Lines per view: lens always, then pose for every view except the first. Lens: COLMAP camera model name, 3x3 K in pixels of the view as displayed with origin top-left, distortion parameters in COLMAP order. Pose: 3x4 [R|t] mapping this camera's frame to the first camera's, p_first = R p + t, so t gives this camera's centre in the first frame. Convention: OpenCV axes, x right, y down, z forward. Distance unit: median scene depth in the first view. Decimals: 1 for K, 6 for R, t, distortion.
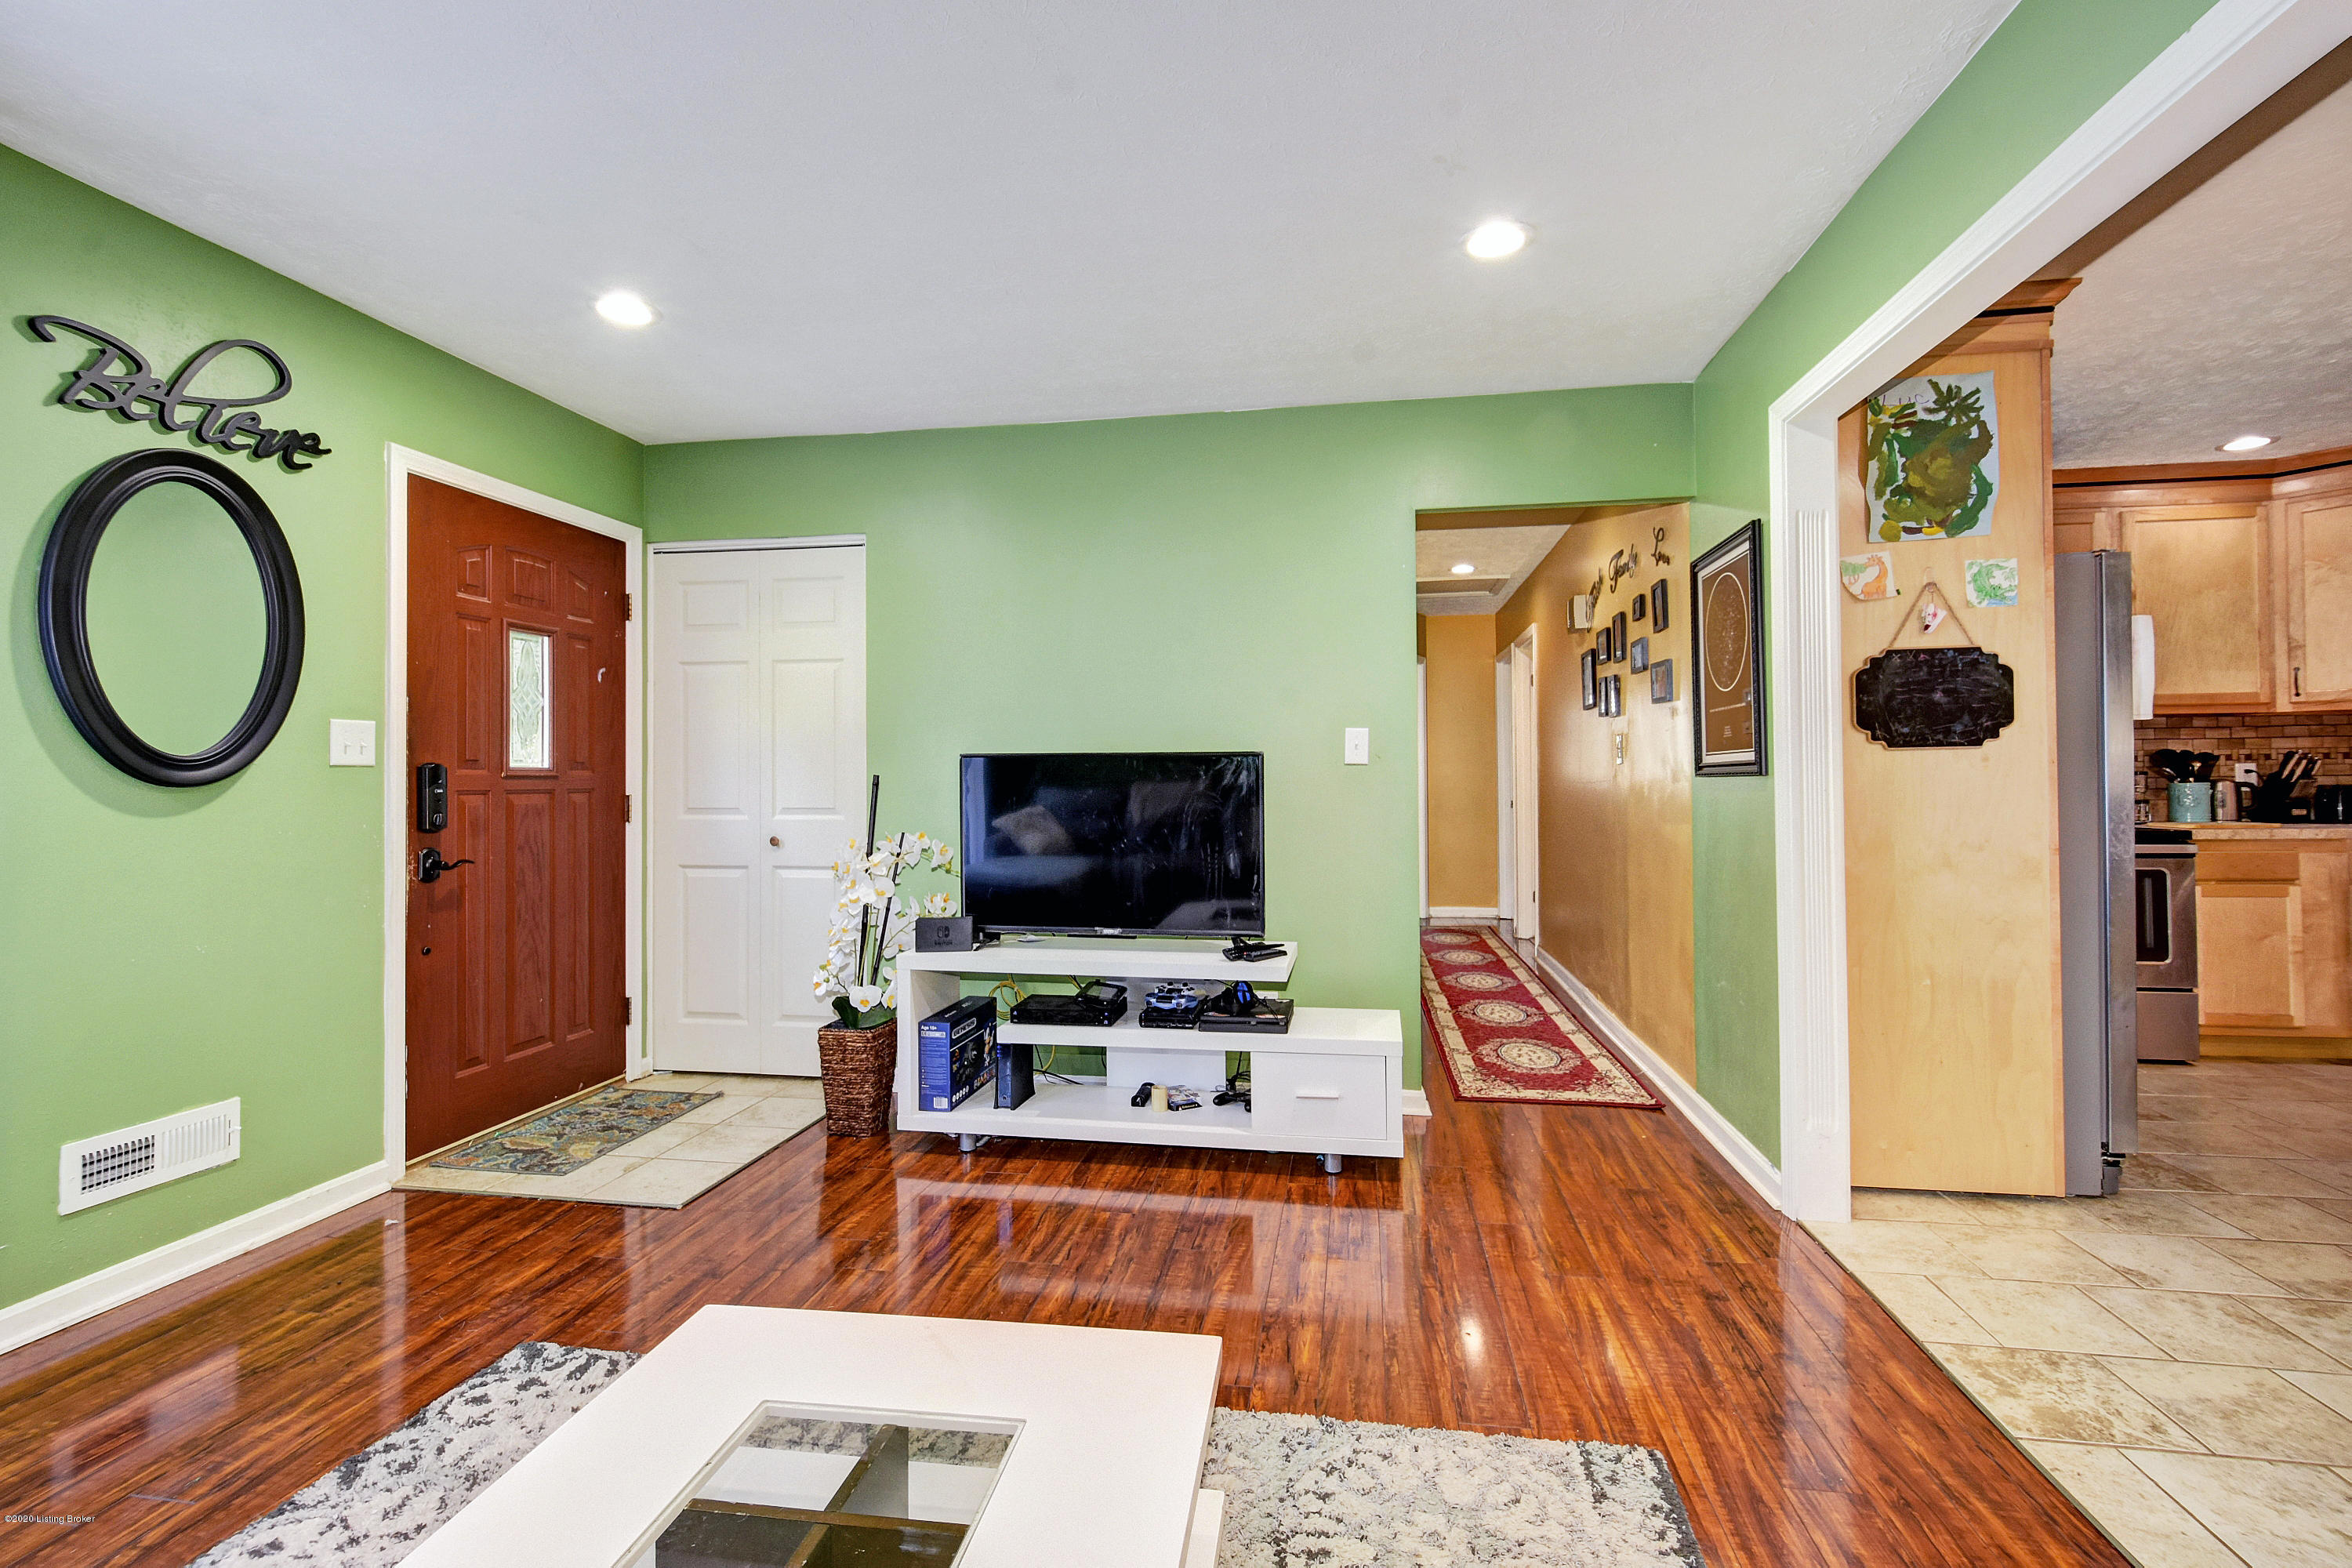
lens RADIAL K [[1022.3, 0, 1185.1], [0, 1022.3, 768.9], [0, 0, 1]] dist [-0.000235, -0.000005]
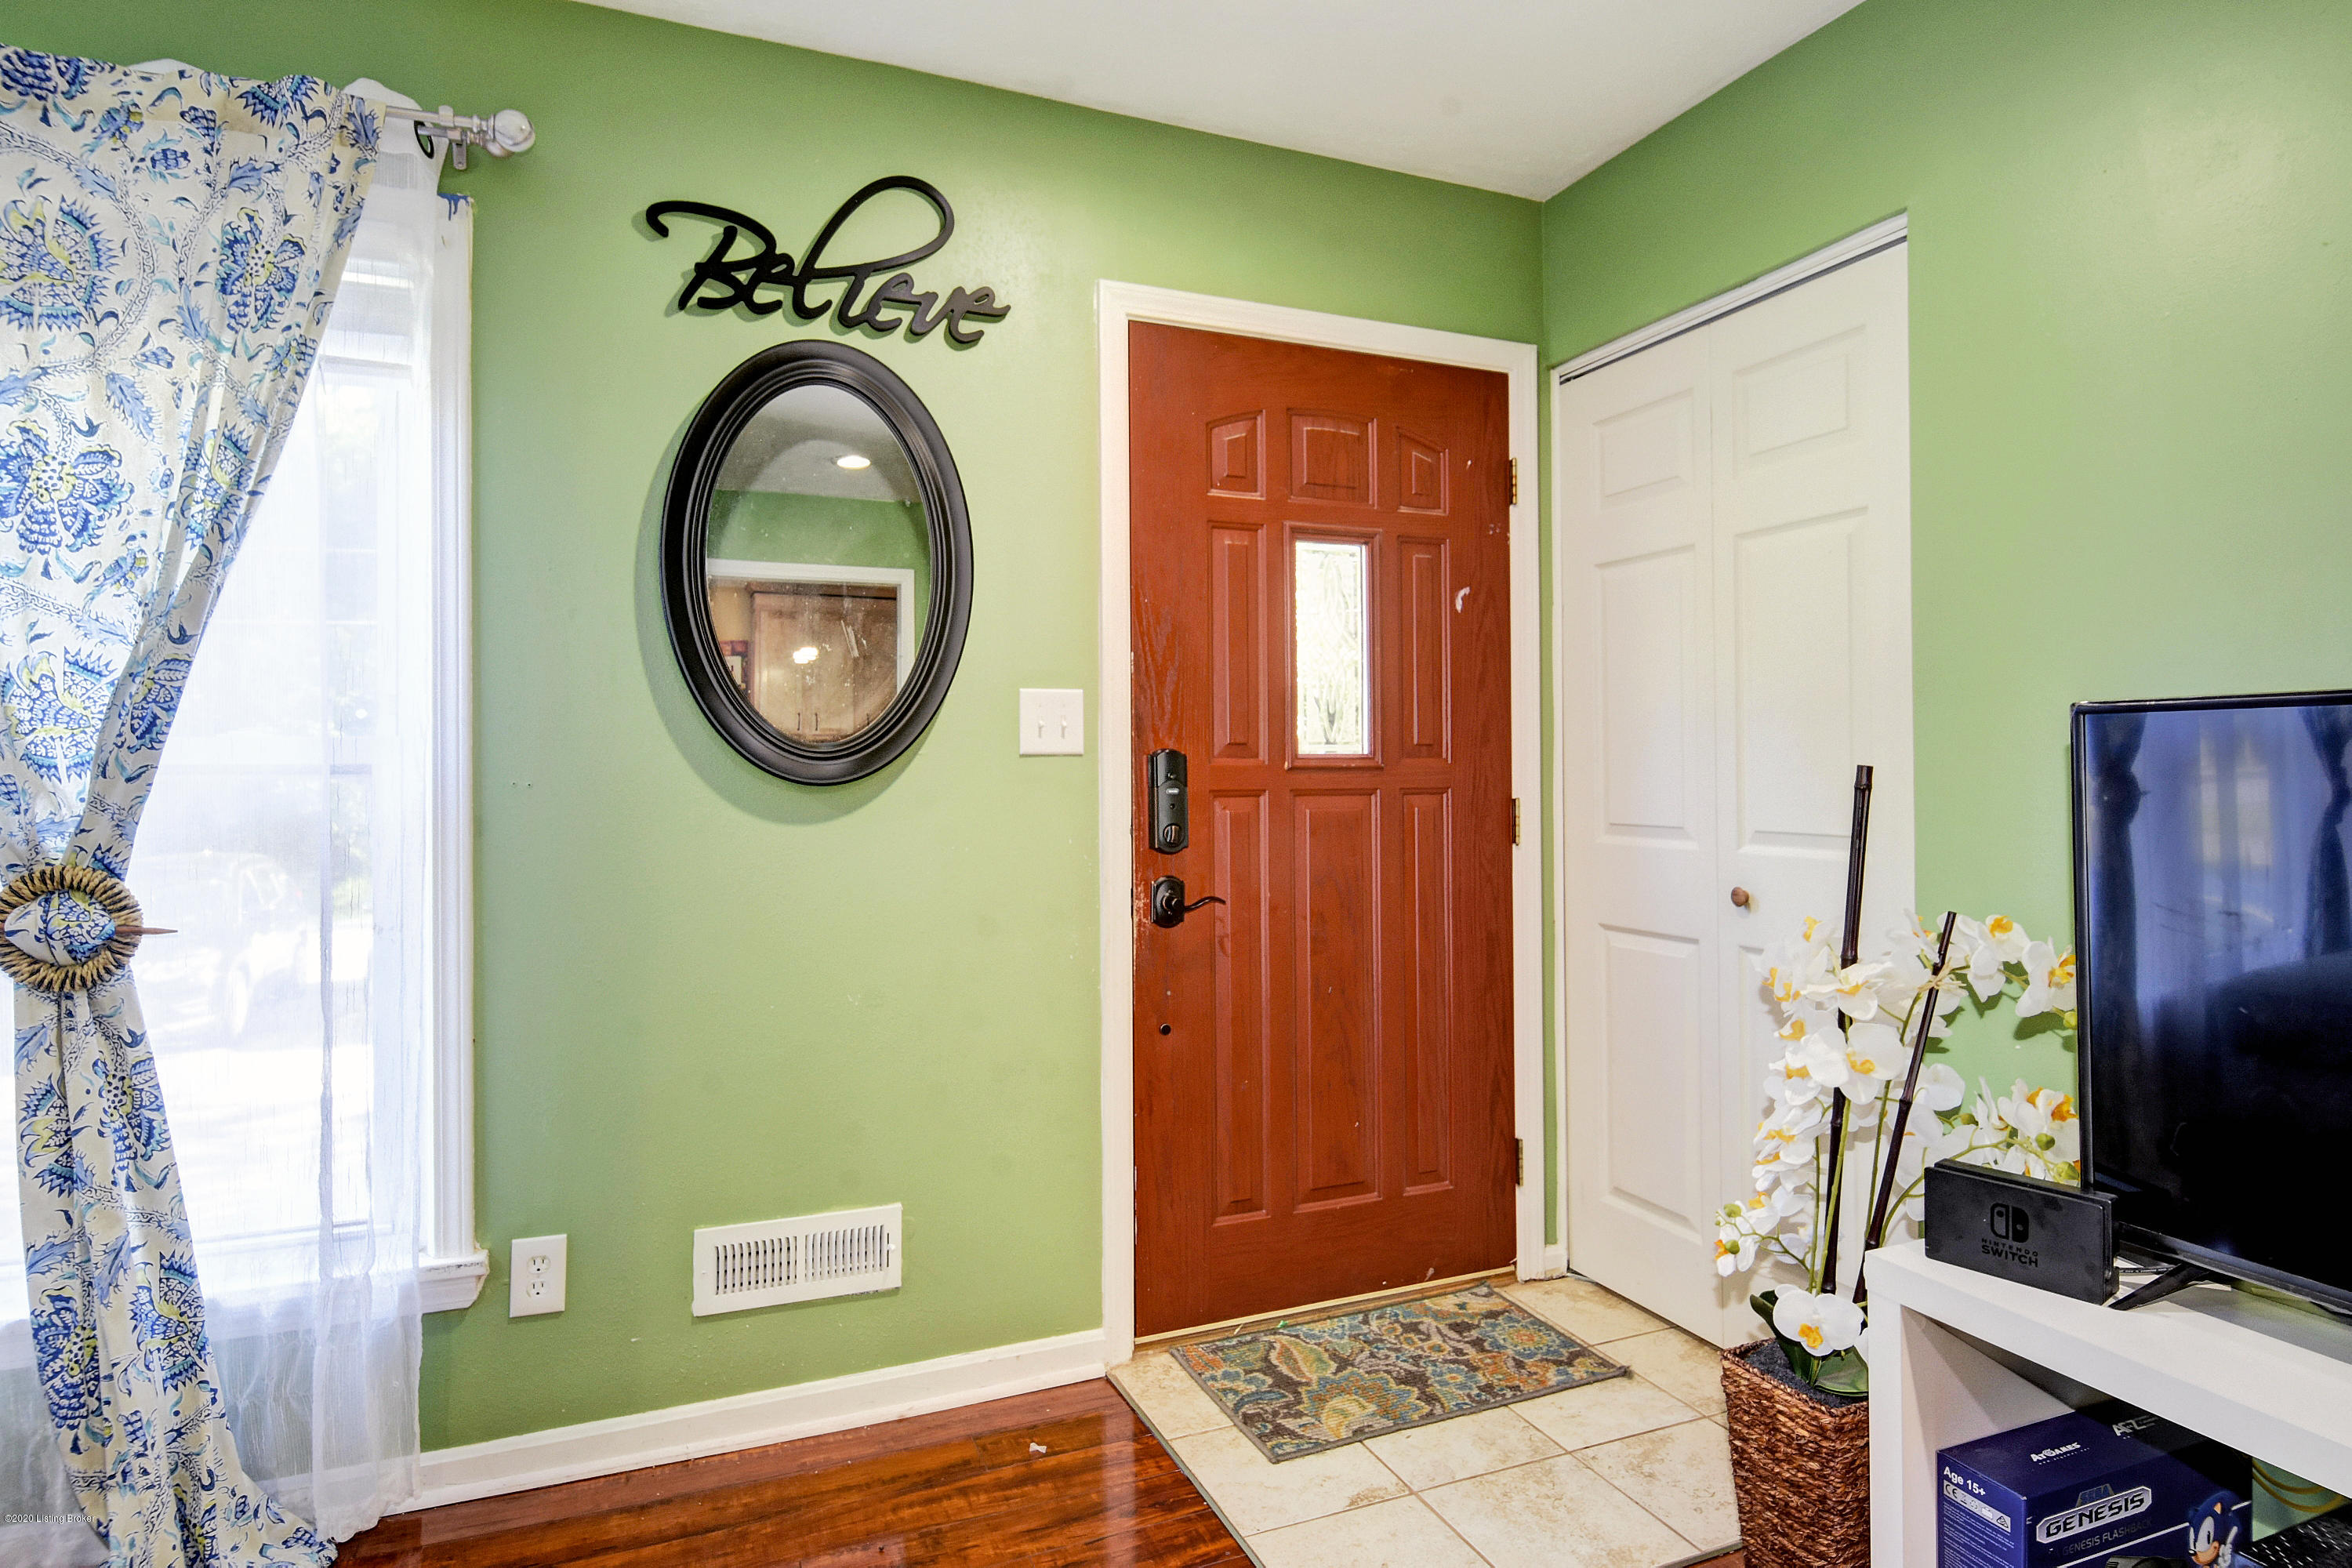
lens RADIAL K [[1286.4, 0, 1185.9], [0, 1286.4, 758.5], [0, 0, 1]] dist [-0.001086, -0.018283]
pose [[0.540493, -0.004903, -0.841334, -0.024649], [0.009516, 0.999955, 0.000286, 0.000371], [0.841295, -0.008161, 0.540515, 0.554936]]
